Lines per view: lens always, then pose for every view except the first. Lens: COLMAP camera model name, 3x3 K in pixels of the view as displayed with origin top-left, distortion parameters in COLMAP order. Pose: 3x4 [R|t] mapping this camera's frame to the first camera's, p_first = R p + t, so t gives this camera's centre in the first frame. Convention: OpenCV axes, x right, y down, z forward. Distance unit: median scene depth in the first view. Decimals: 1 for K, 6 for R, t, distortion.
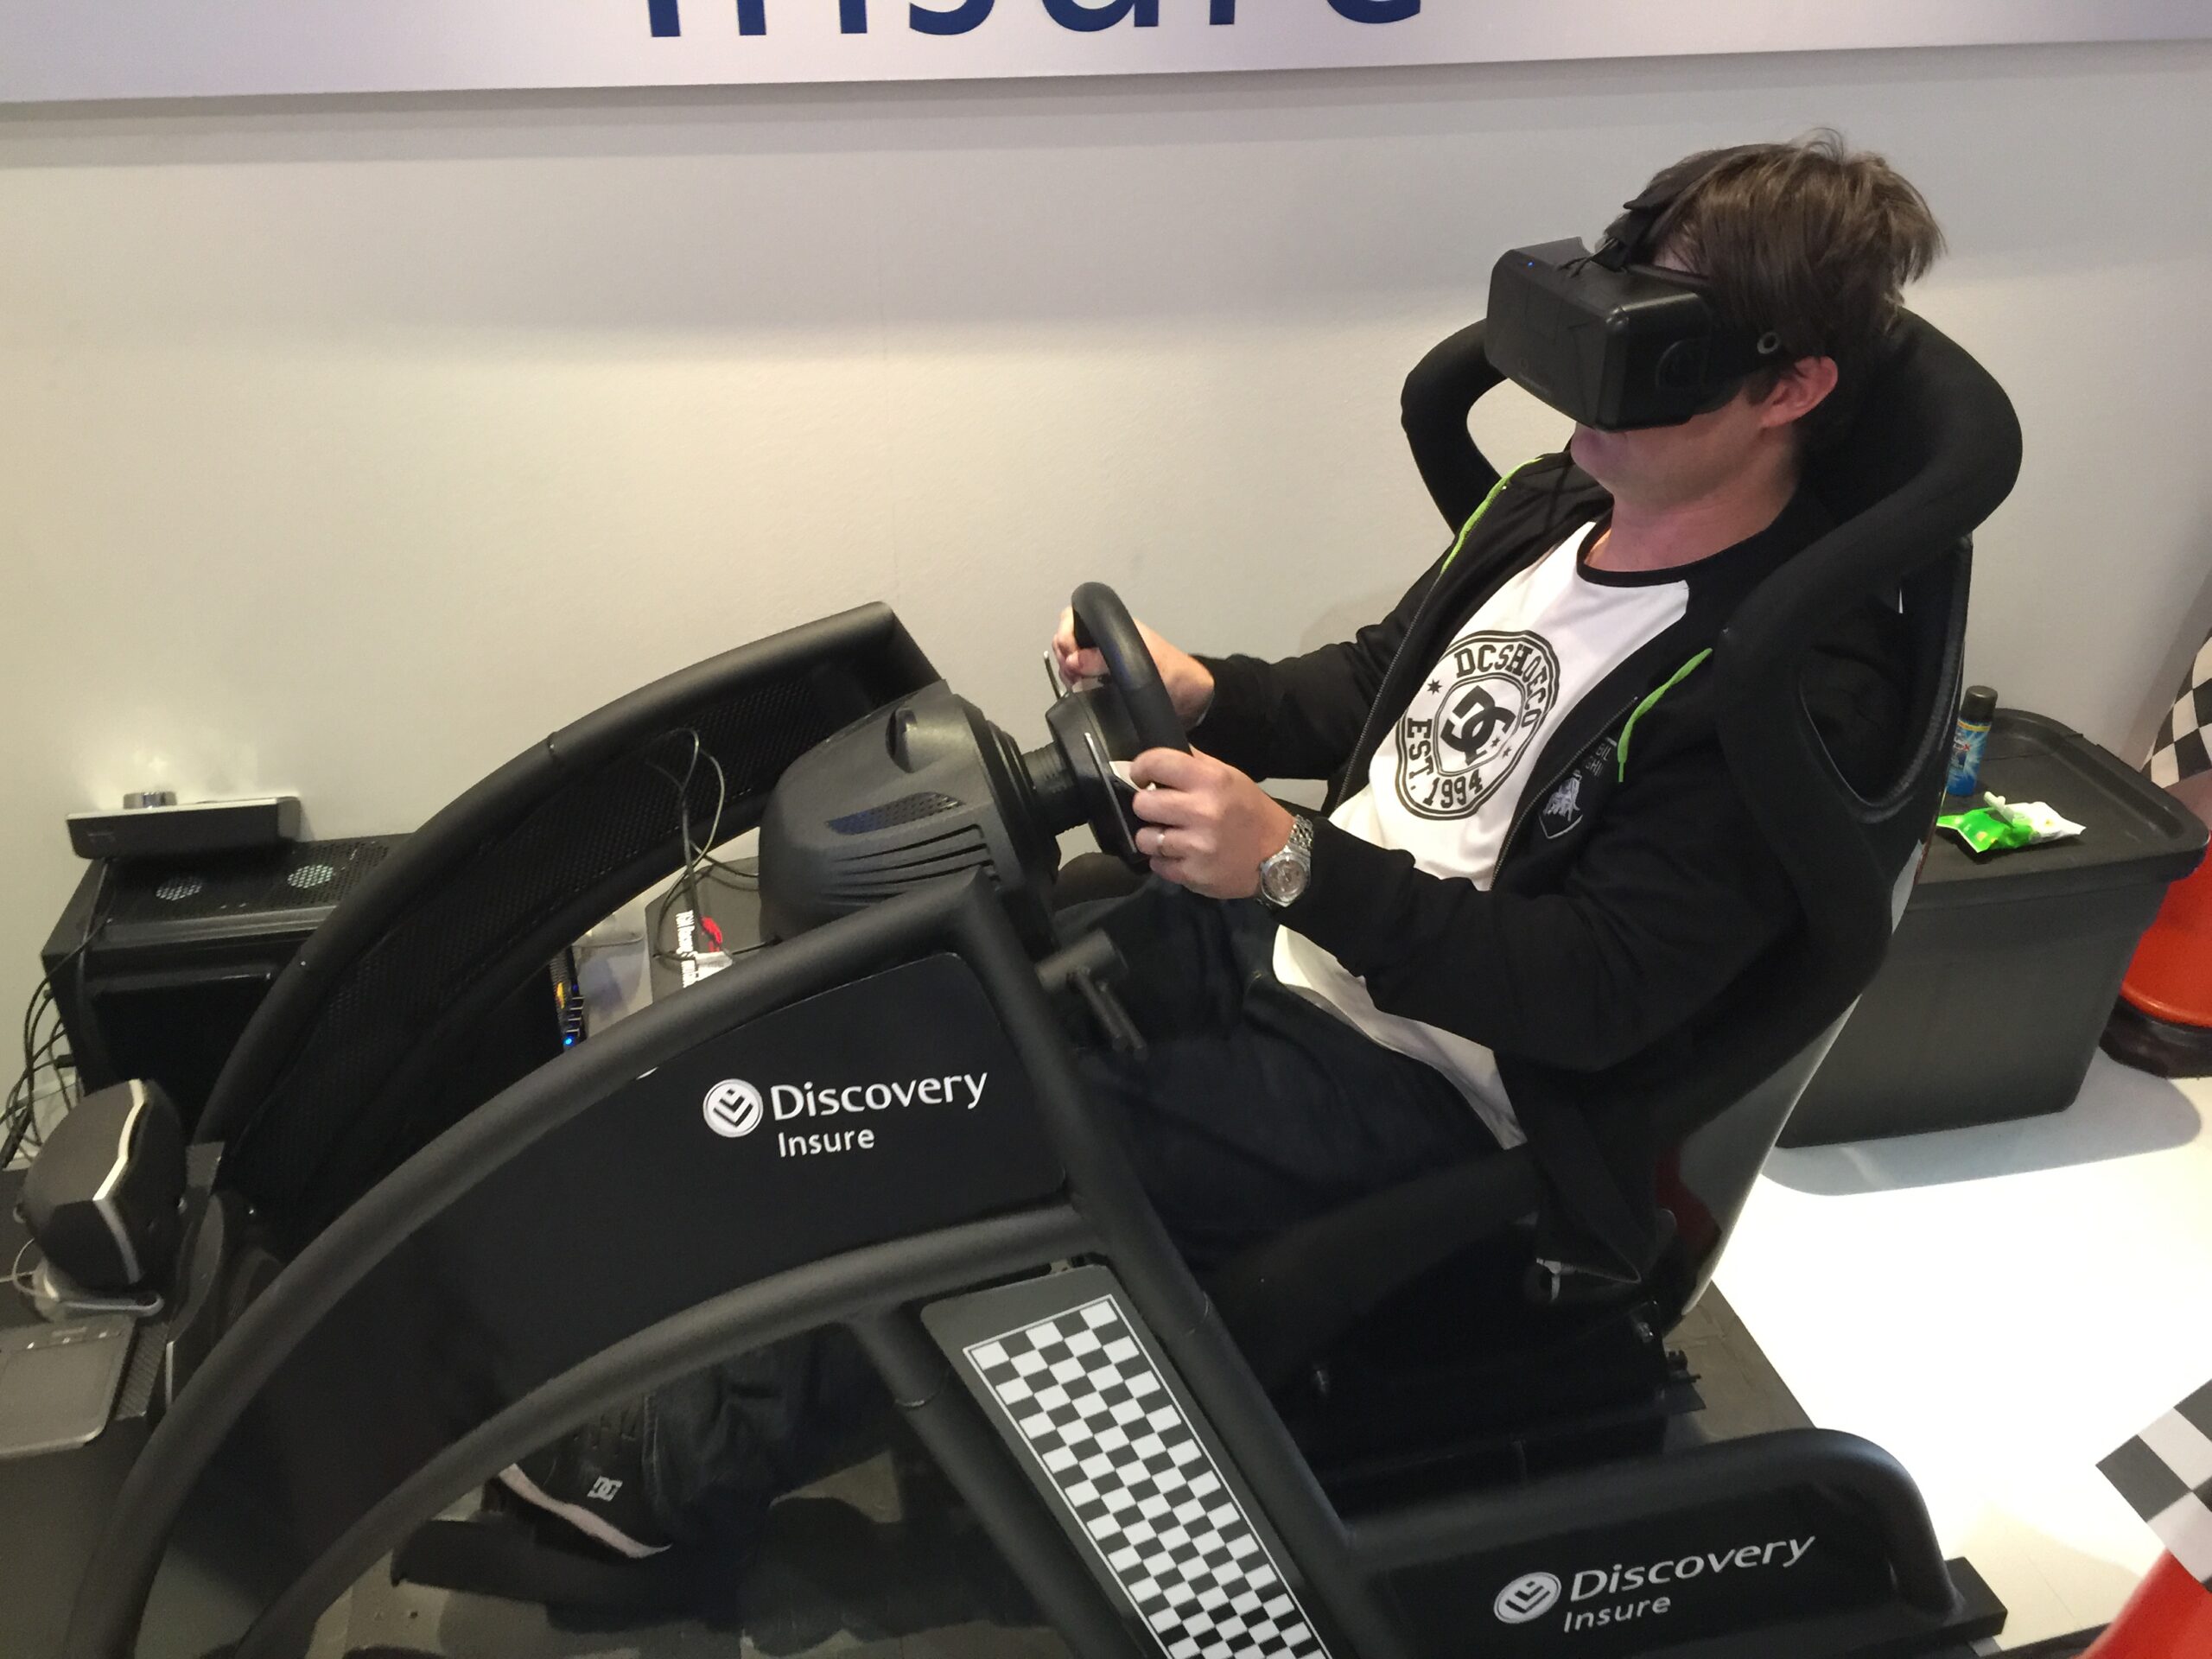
lens RADIAL K [[1947.0, 0, 1132.6], [0, 1947.0, 743.0], [0, 0, 1]] dist [0.057546, -0.104747]
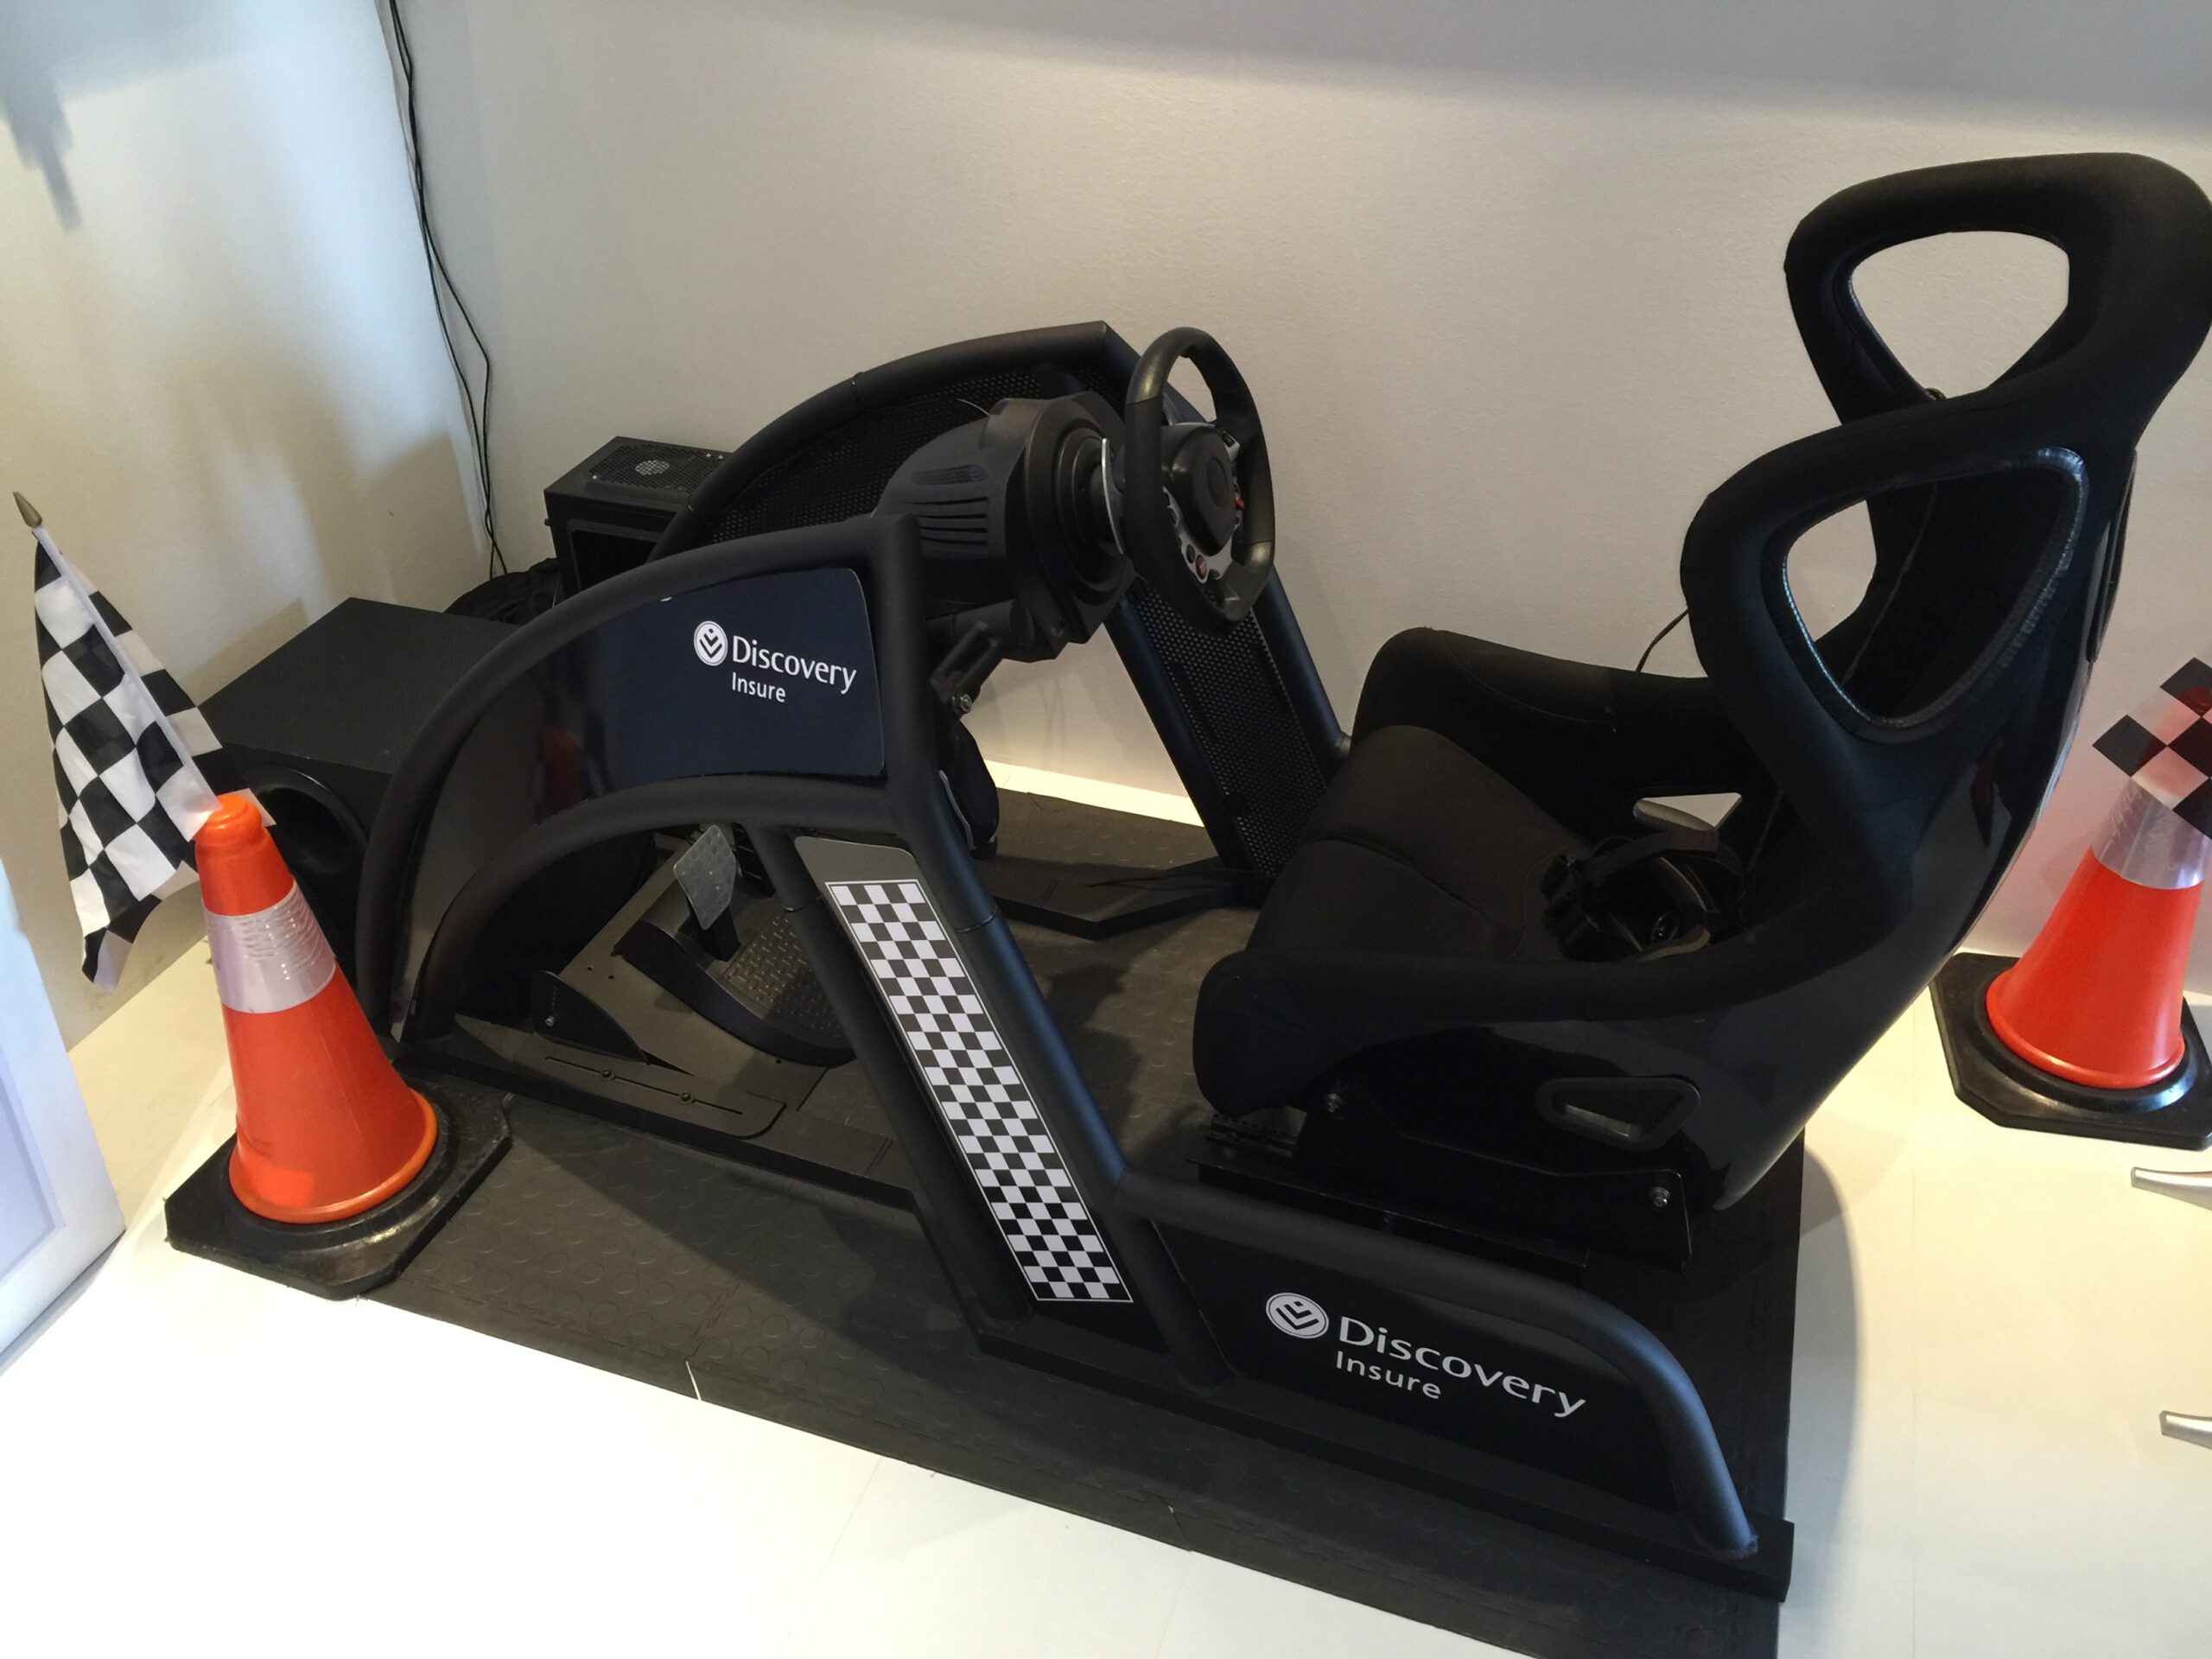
lens RADIAL K [[1962.2, 0, 1106.0], [0, 1962.2, 829.5], [0, 0, 1]] dist [0.044961, -0.009474]
pose [[0.813349, 0.317707, -0.487367, 0.594055], [-0.251012, 0.947376, 0.198676, -0.021058], [0.524840, -0.039258, 0.850295, 0.005179]]
